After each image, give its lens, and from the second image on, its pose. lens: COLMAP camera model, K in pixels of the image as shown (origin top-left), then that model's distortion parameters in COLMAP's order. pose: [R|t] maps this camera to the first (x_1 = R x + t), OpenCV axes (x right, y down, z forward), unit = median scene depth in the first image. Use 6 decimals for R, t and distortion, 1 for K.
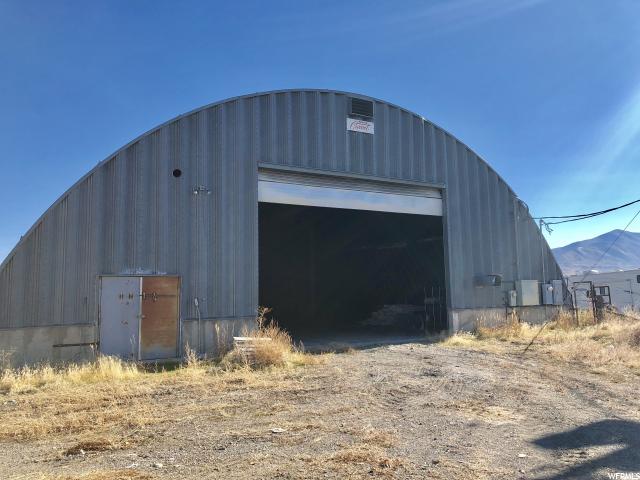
lens RADIAL K [[525.5, 0, 320.0], [0, 525.5, 240.0], [0, 0, 1]] dist [0.005135, -0.107732]
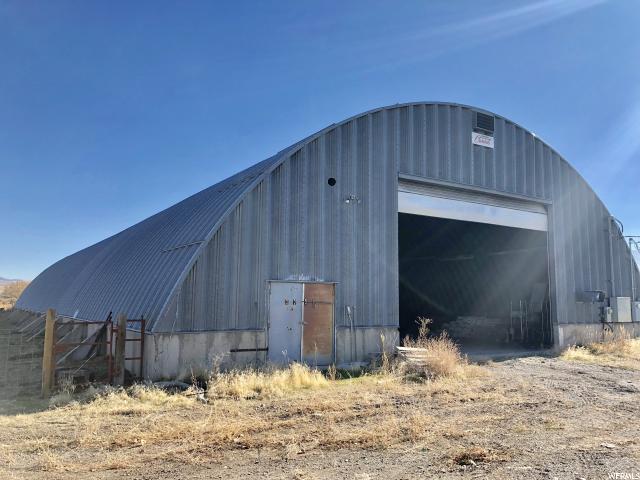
lens RADIAL K [[525.5, 0, 320.0], [0, 525.5, 240.0], [0, 0, 1]] dist [0.005135, -0.107732]
pose [[0.999295, 0.035370, 0.012602, -0.273010], [-0.035202, 0.999292, -0.013310, -0.000230], [-0.013064, 0.012857, 0.999832, -0.005423]]
